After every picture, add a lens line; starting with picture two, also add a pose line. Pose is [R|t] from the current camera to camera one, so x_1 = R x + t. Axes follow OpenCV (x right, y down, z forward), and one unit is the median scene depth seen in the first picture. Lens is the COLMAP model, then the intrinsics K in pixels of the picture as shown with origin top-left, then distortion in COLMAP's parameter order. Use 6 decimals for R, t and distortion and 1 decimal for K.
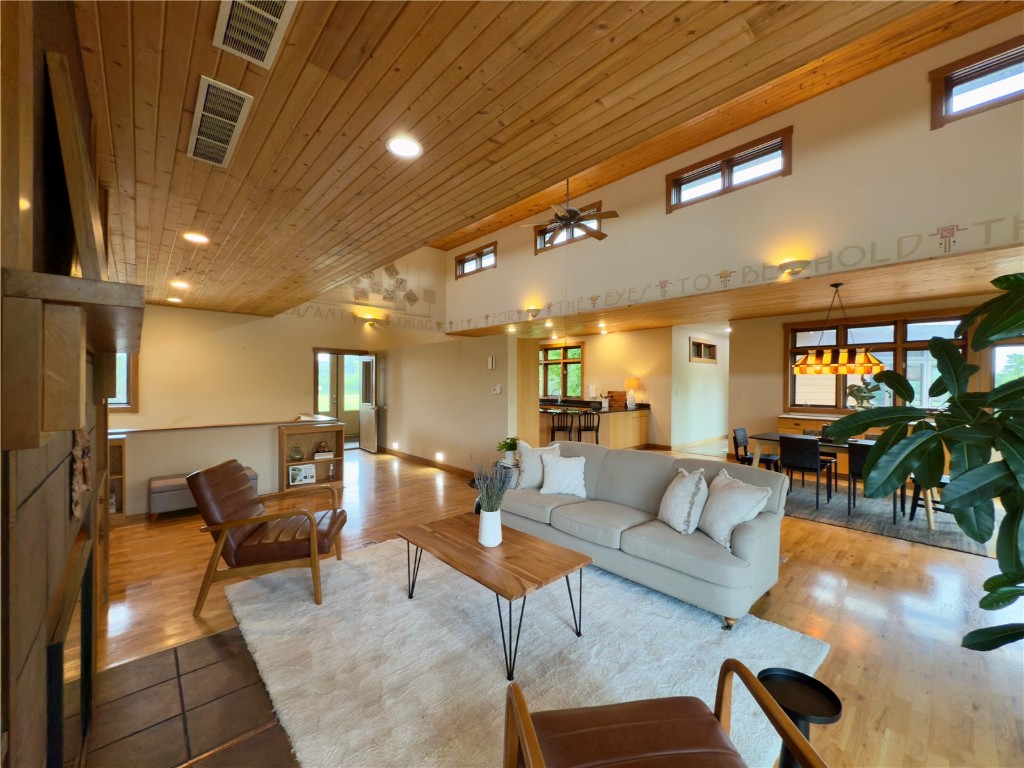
lens RADIAL K [[410.1, 0, 513.1], [0, 410.1, 384.6], [0, 0, 1]] dist [0.000658, 0.000655]
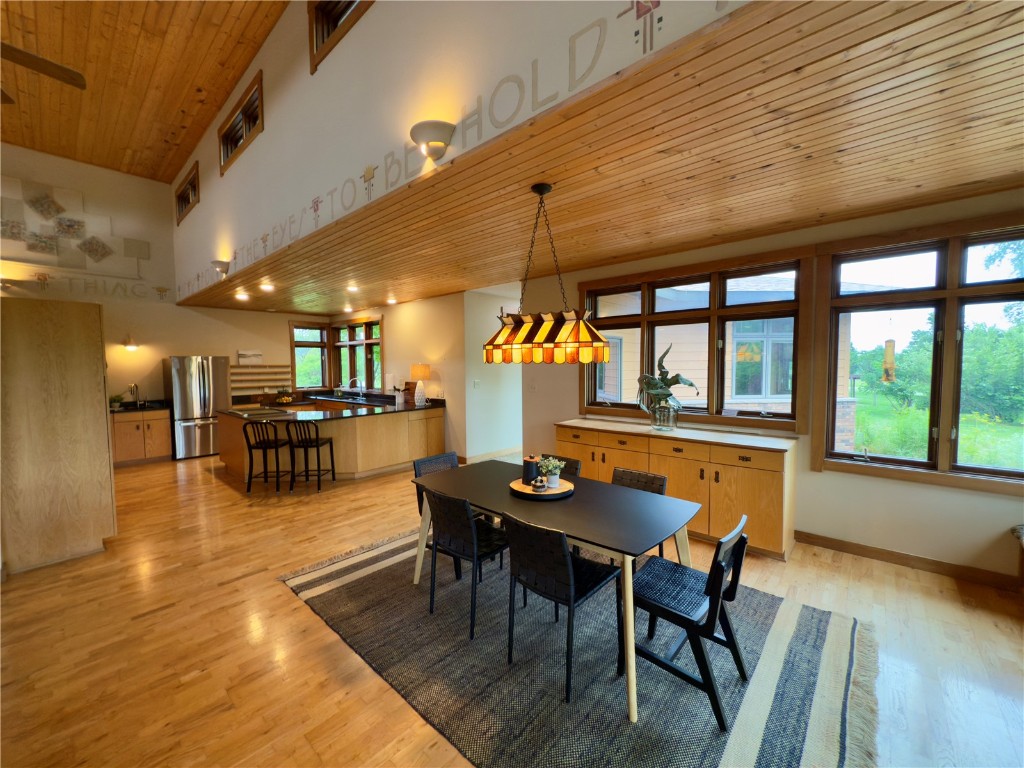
lens RADIAL K [[410.1, 0, 513.6], [0, 410.1, 386.6], [0, 0, 1]] dist [0.000658, 0.000655]
pose [[0.995588, -0.018972, 0.091900, 0.383516], [0.014215, 0.998538, 0.052146, -0.012449], [-0.092755, -0.050609, 0.994402, 0.263259]]
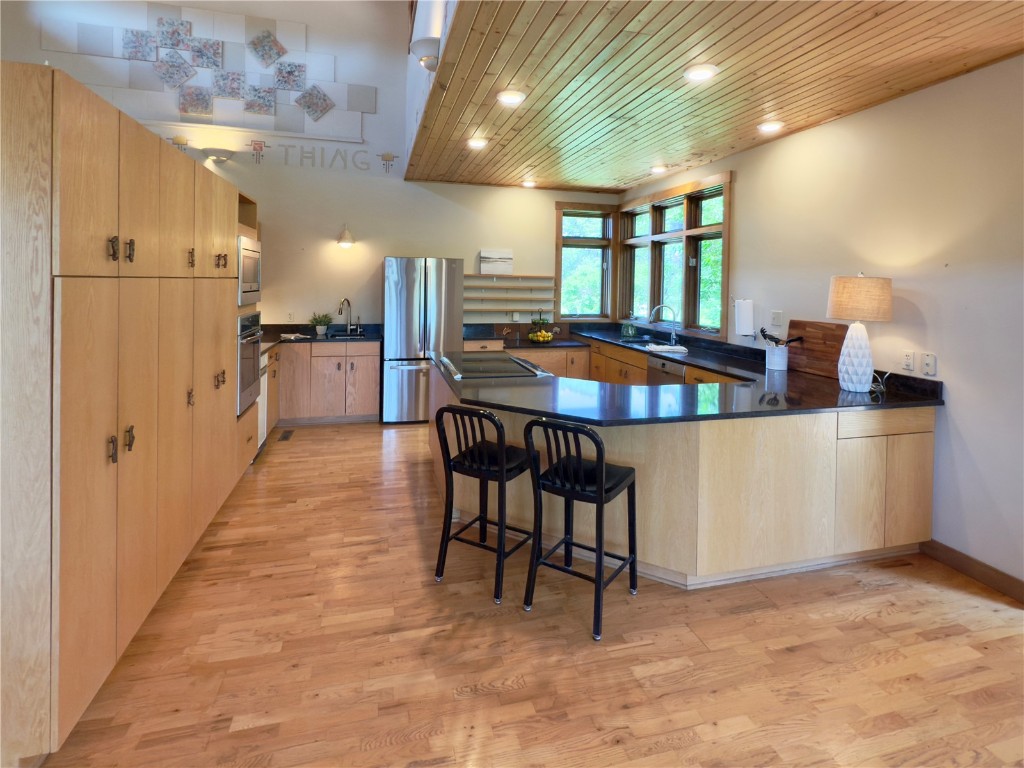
lens RADIAL K [[527.3, 0, 522.9], [0, 527.3, 287.7], [0, 0, 1]] dist [-0.002899, -0.000814]
pose [[0.889780, 0.016050, -0.456107, 0.249720], [-0.015644, 0.999867, 0.004667, -0.007690], [0.456122, 0.002982, 0.889912, 0.595212]]
